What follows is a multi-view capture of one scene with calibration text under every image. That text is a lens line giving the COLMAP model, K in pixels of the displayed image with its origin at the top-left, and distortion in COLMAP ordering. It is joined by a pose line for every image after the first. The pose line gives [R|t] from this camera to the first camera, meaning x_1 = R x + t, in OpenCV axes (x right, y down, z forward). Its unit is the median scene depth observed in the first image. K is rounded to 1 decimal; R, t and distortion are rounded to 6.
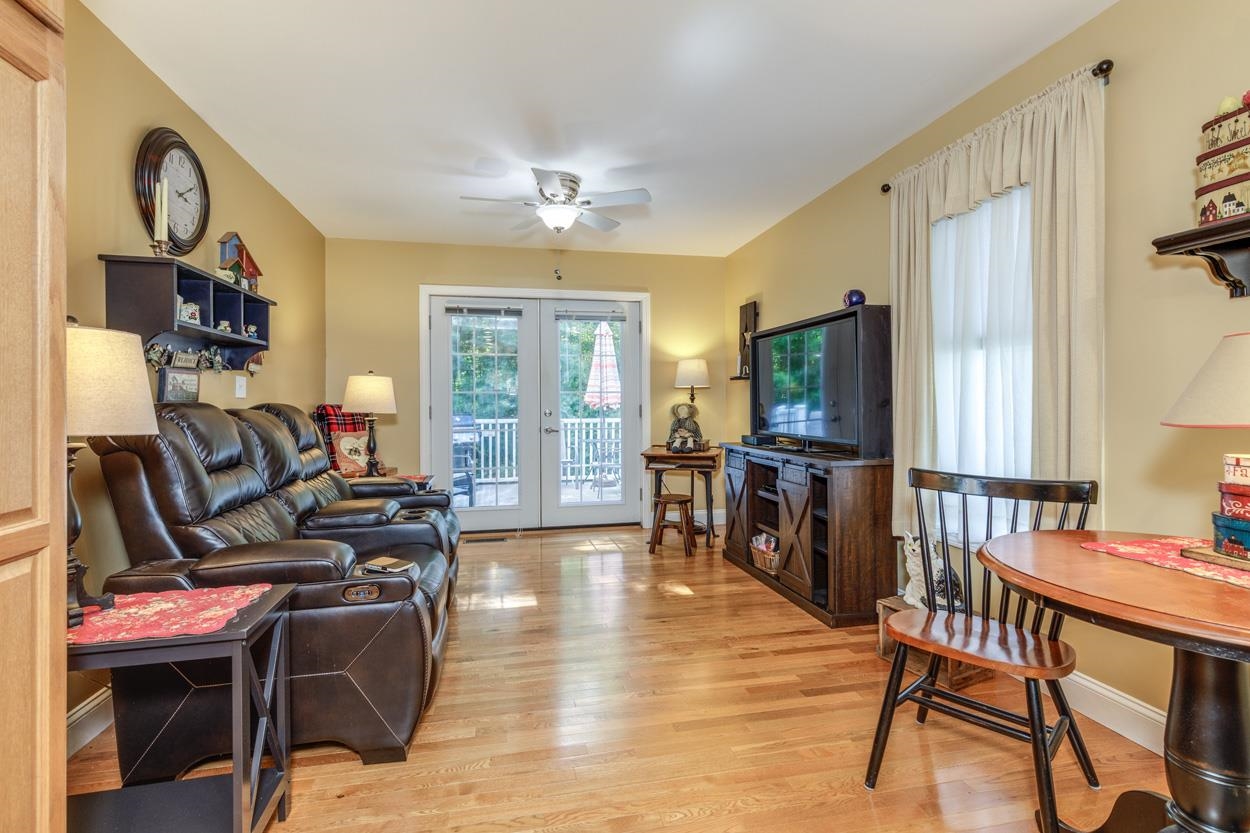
lens RADIAL K [[573.3, 0, 621.4], [0, 573.3, 414.2], [0, 0, 1]] dist [0.003796, 0.000552]
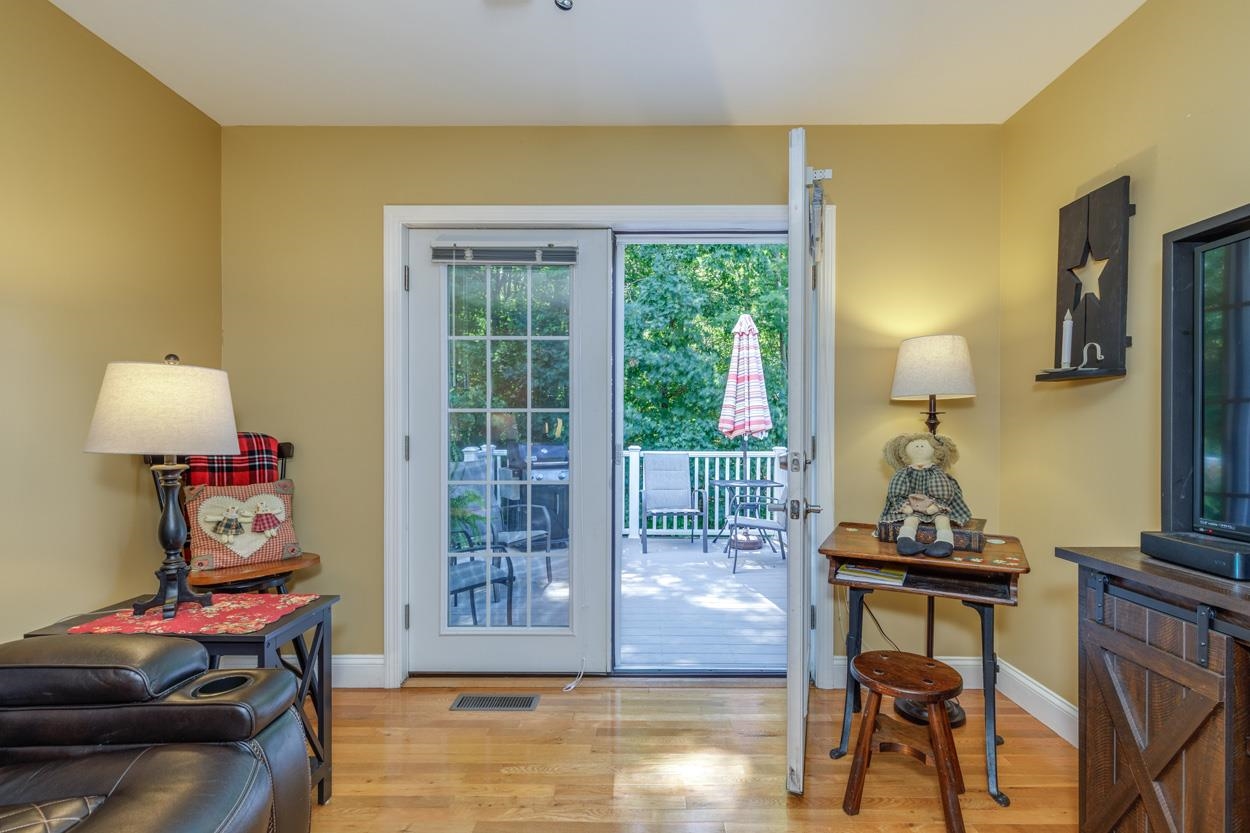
lens RADIAL K [[609.0, 0, 629.3], [0, 609.0, 435.6], [0, 0, 1]] dist [0.001306, 0.000160]
pose [[0.974943, 0.008186, -0.222305, -0.005465], [-0.010385, 0.999908, -0.008727, -0.013154], [0.222213, 0.010817, 0.974938, 0.564981]]
